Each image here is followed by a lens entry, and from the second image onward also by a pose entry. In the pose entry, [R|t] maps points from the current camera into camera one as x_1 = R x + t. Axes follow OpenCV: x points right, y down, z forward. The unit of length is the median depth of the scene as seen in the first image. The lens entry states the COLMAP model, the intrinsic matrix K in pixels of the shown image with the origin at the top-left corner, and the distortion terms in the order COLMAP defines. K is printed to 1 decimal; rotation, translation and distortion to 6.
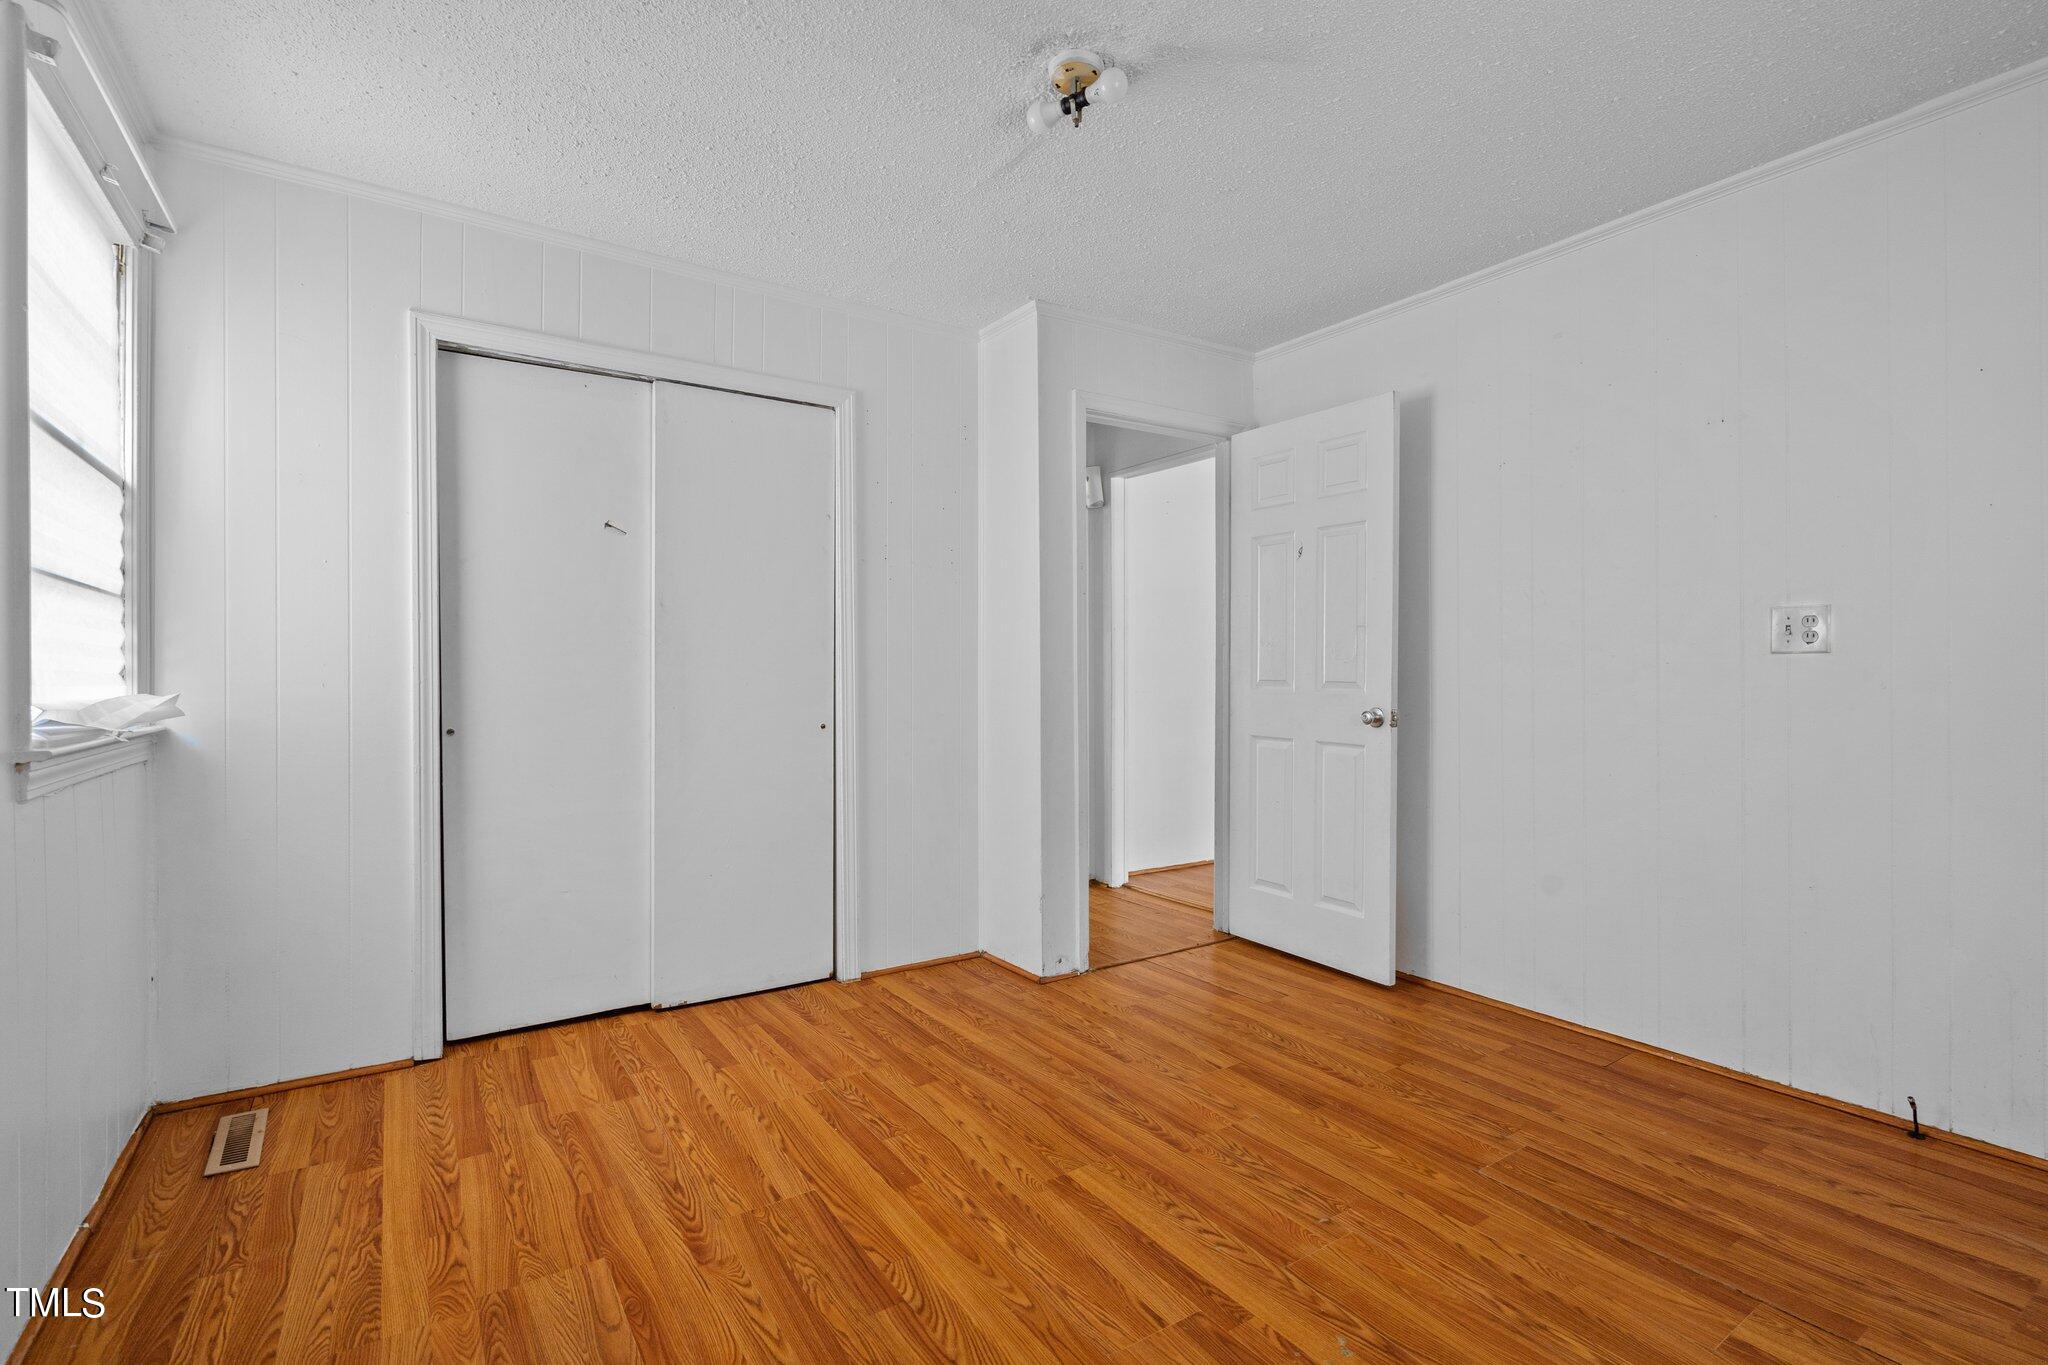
lens RADIAL K [[943.5, 0, 1024.0], [0, 943.5, 682.5], [0, 0, 1]] dist [-0.002348, 0.000397]
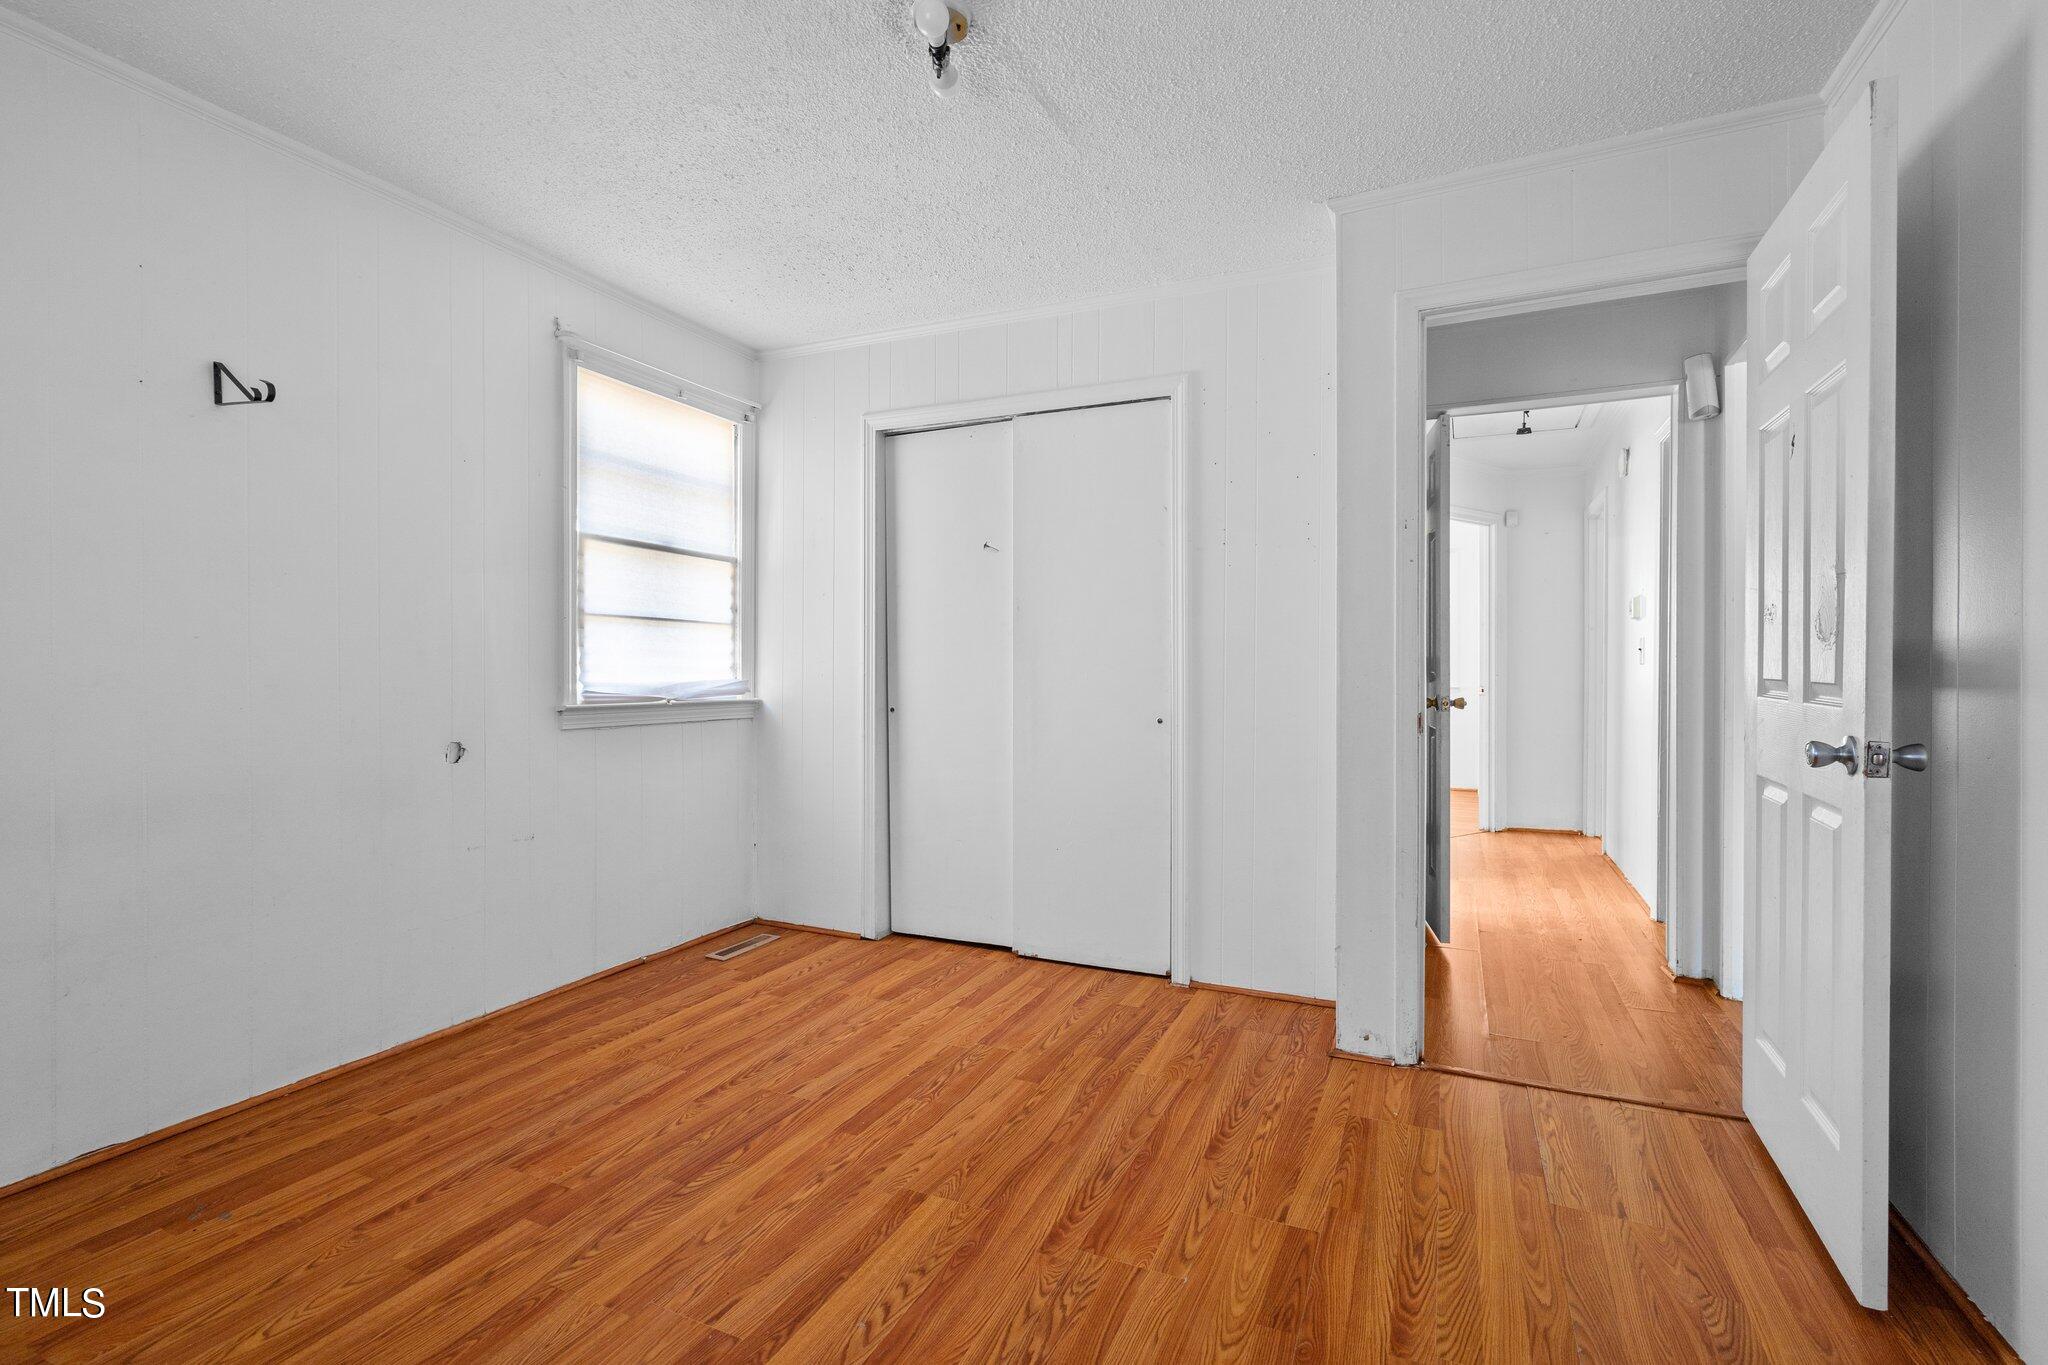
lens RADIAL K [[933.2, 0, 1034.1], [0, 933.2, 682.9], [0, 0, 1]] dist [-0.004392, 0.001360]
pose [[0.526504, 0.011437, -0.850096, 0.832536], [-0.009332, 0.999927, 0.007673, 0.000399], [0.850121, 0.003893, 0.526572, 0.559574]]
